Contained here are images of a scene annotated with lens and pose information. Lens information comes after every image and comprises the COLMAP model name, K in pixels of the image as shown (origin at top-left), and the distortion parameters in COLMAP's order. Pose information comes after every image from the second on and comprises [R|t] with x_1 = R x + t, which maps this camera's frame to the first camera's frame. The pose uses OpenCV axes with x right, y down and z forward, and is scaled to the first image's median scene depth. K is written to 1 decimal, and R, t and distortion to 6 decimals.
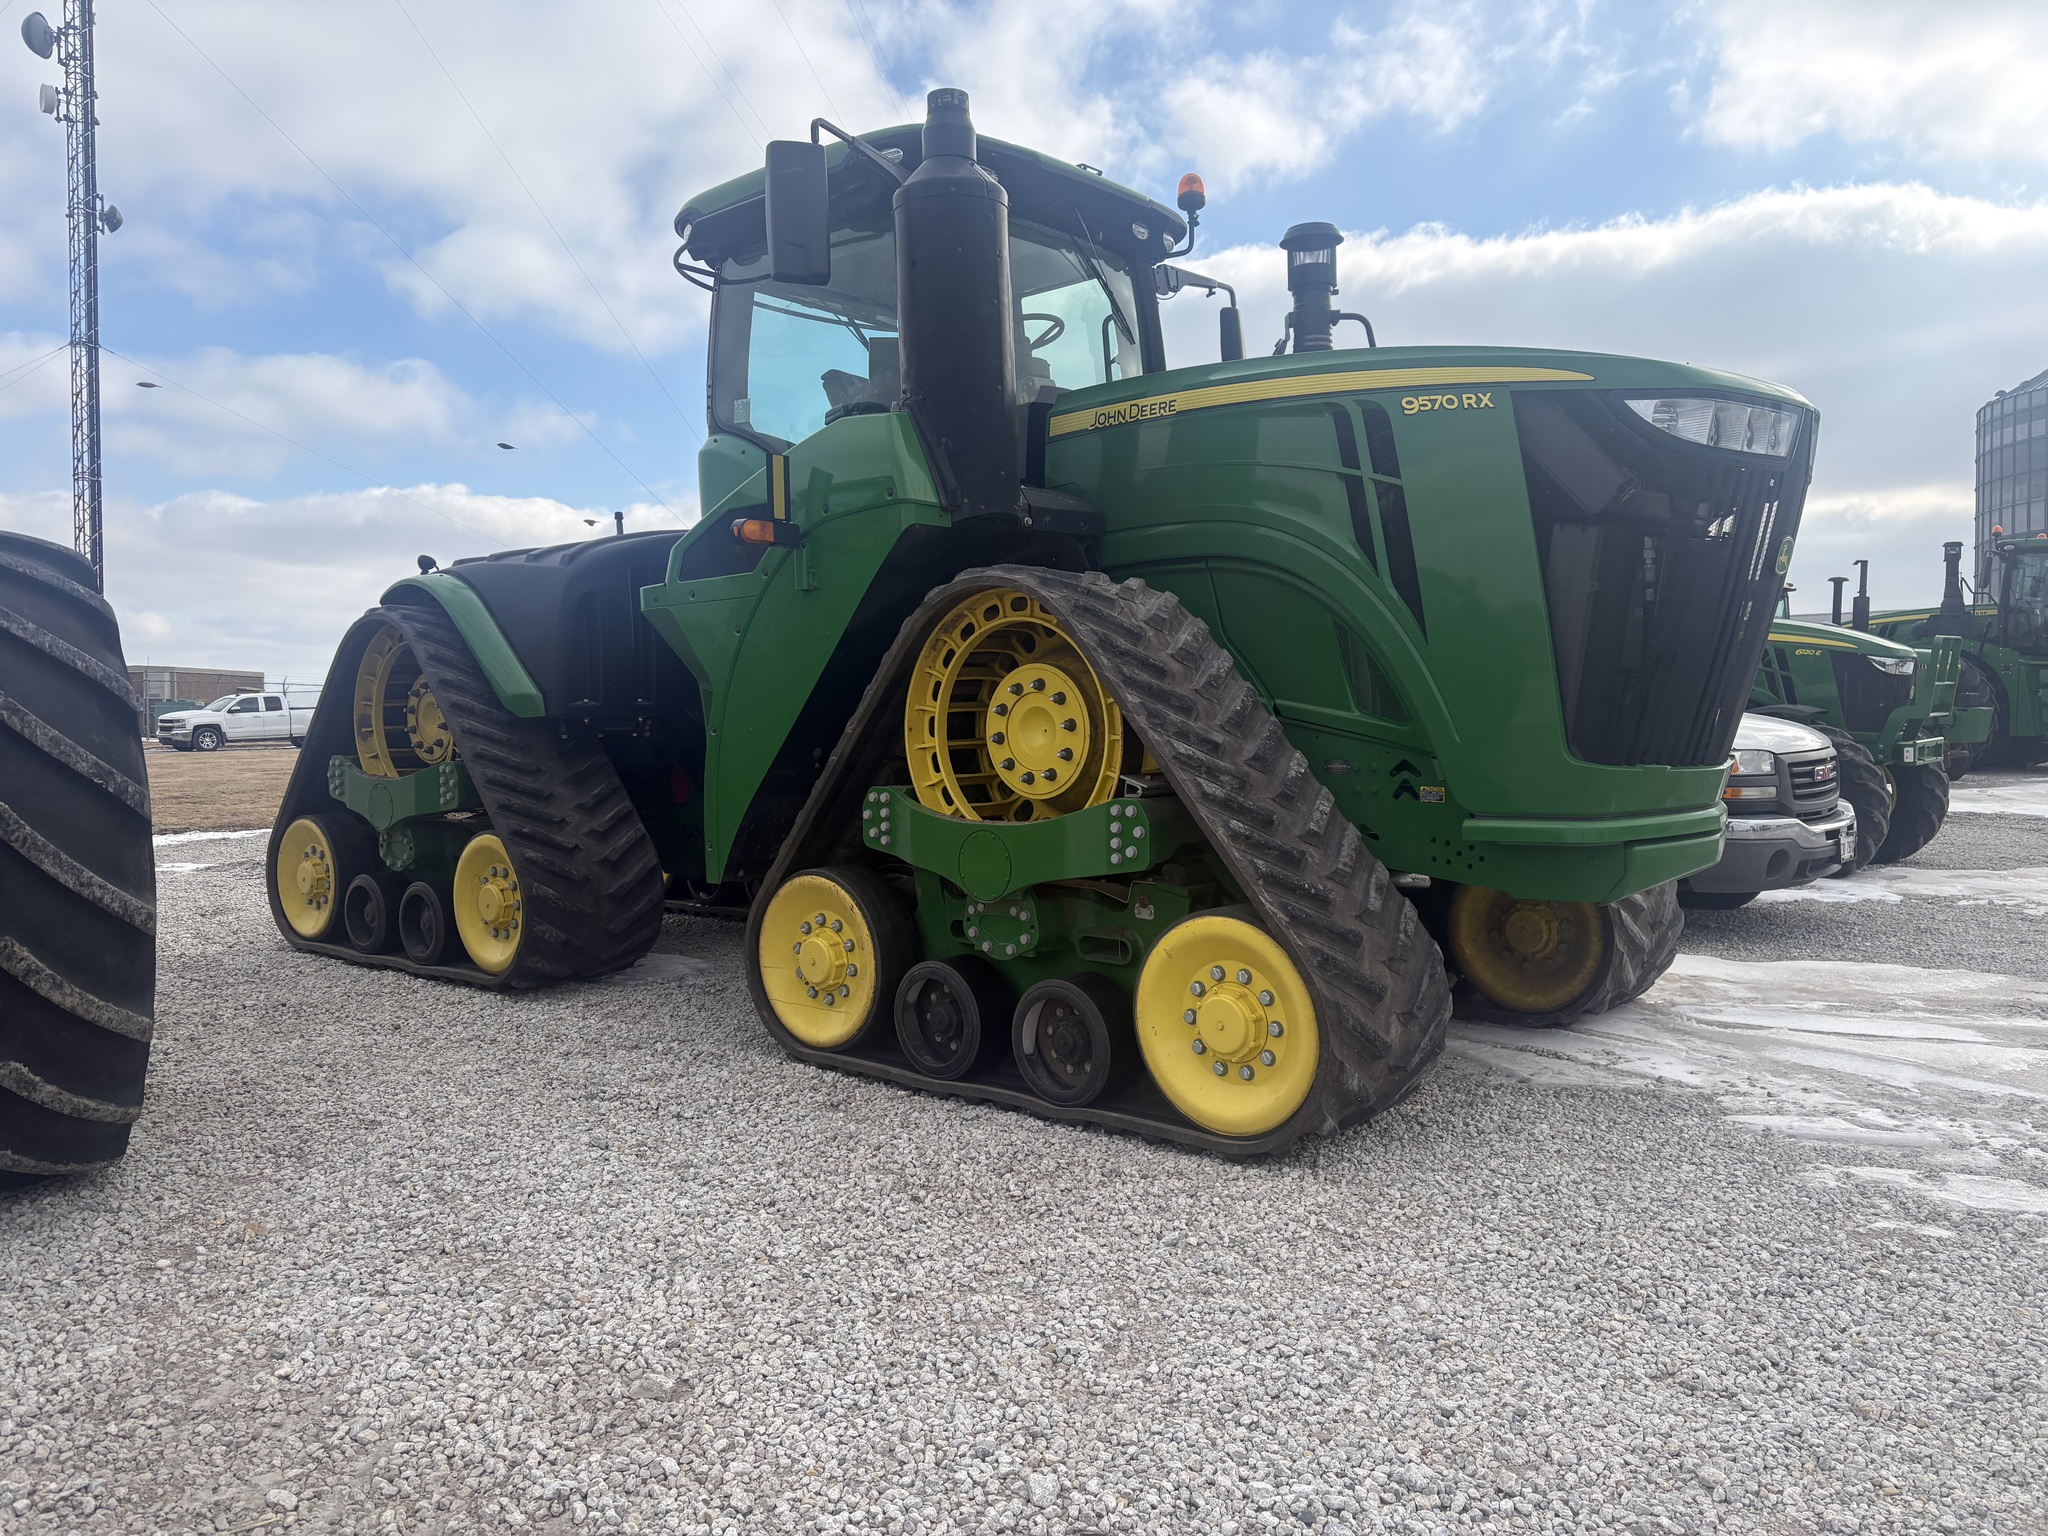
lens RADIAL K [[1502.6, 0, 1022.7], [0, 1502.6, 750.4], [0, 0, 1]] dist [0.008465, 0.004291]
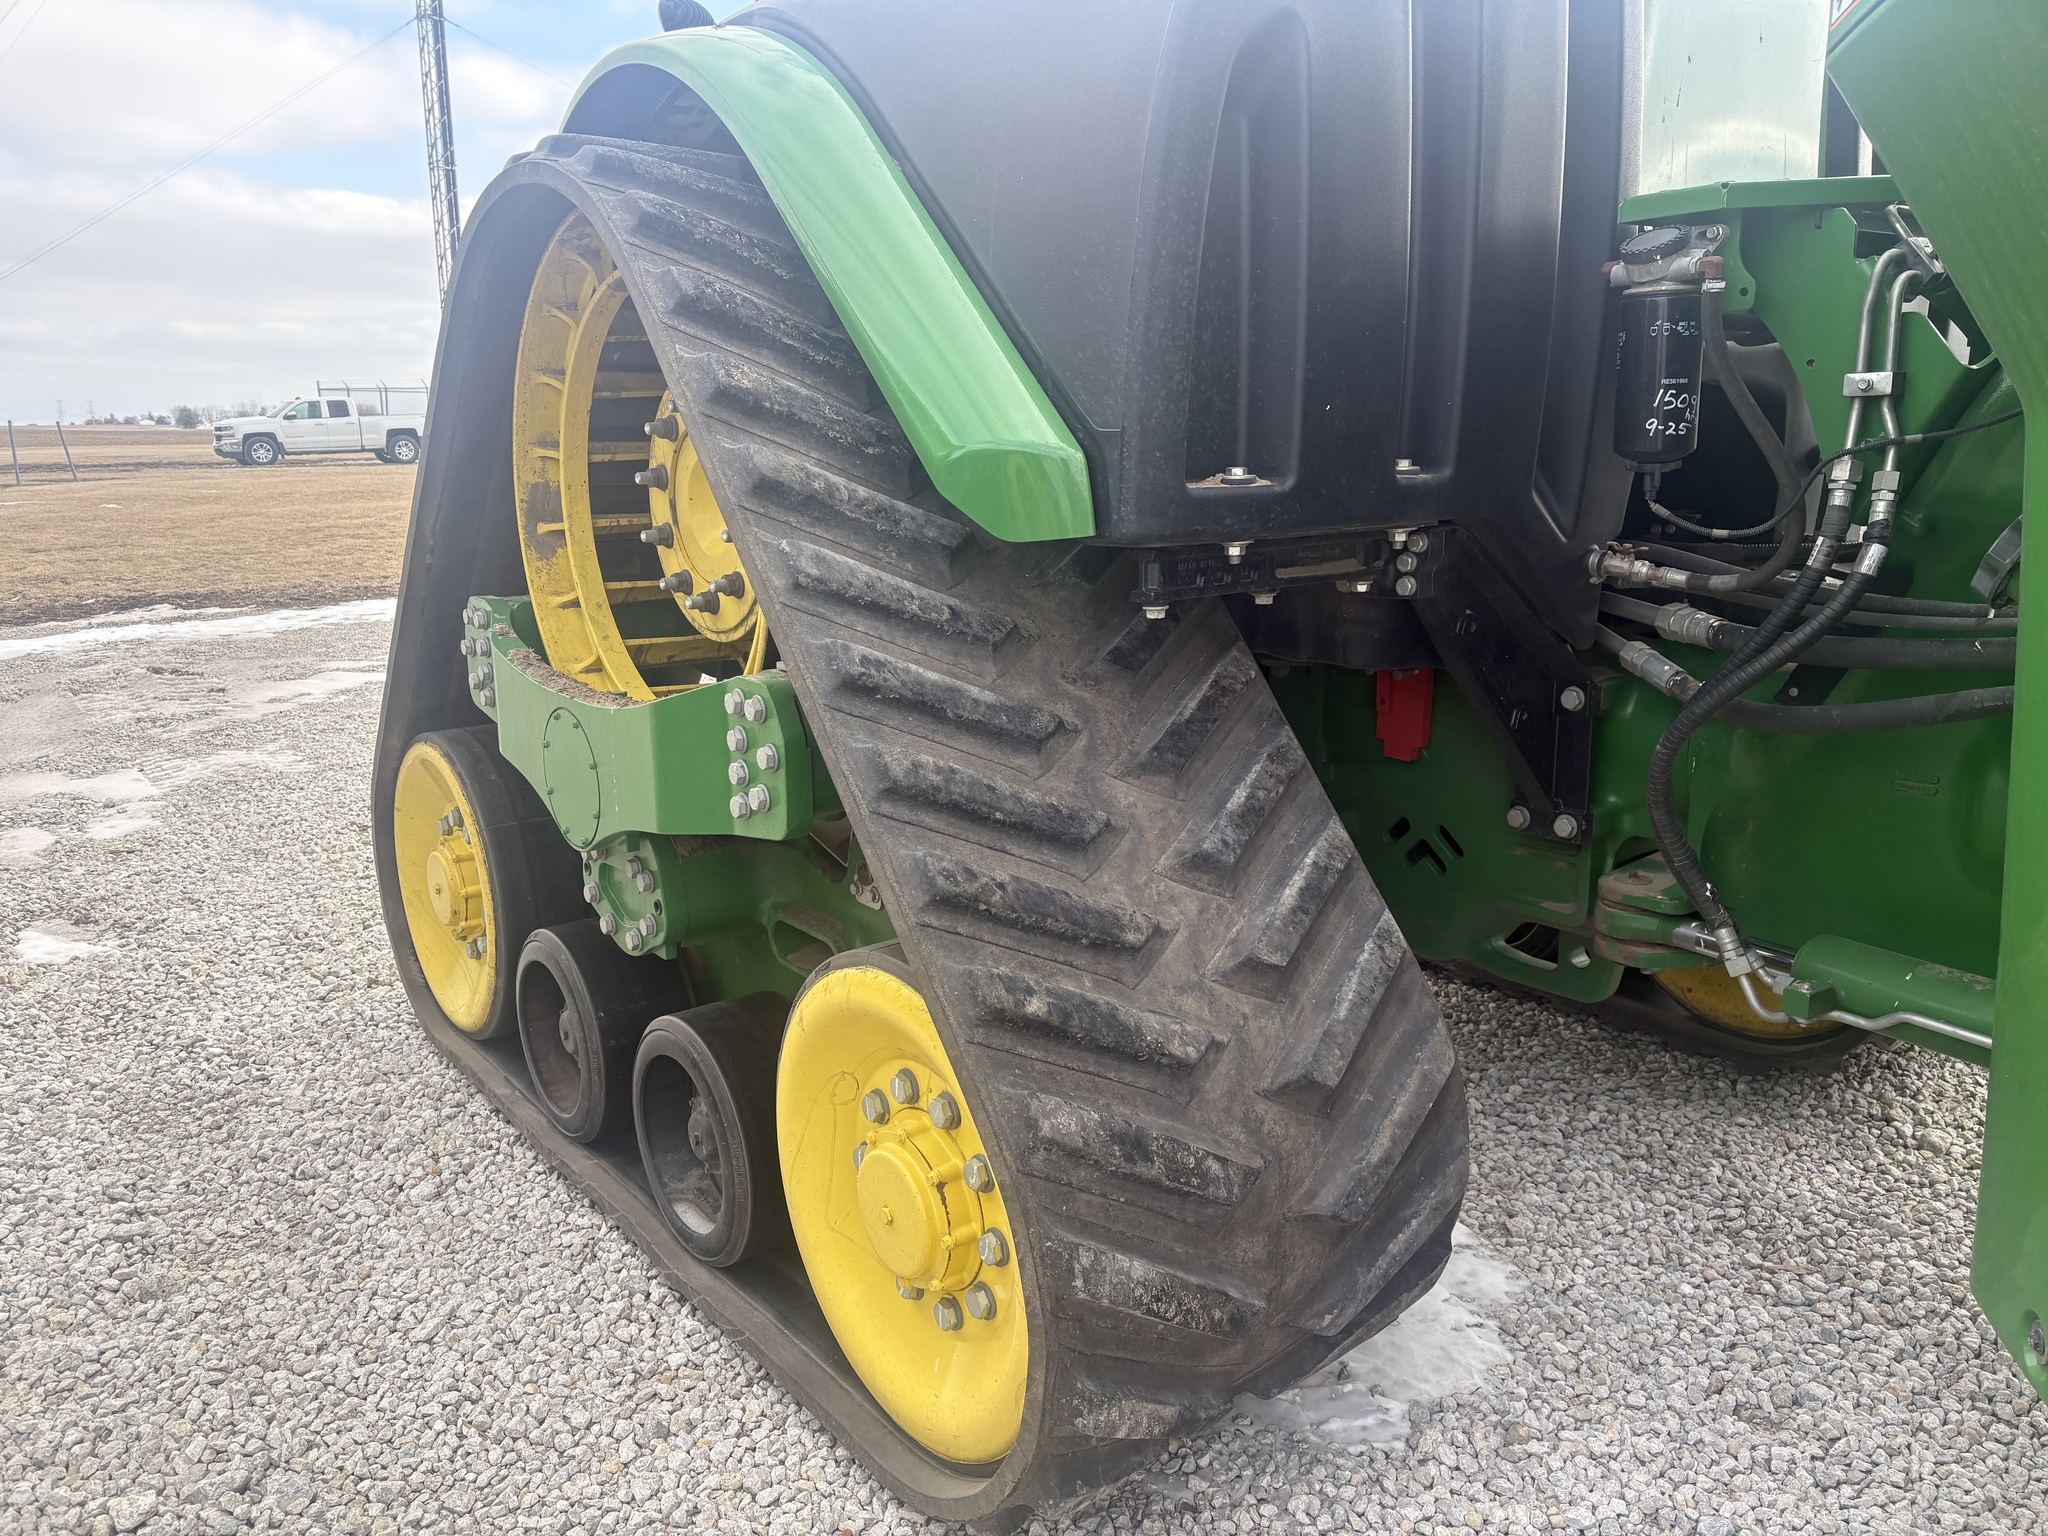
lens RADIAL K [[1569.1, 0, 1054.5], [0, 1569.1, 755.9], [0, 0, 1]] dist [0.065018, -0.074894]
pose [[0.978549, 0.051391, -0.199501, -0.262986], [-0.014127, 0.982846, 0.183886, -0.034801], [0.205529, -0.177123, 0.962489, 0.716476]]
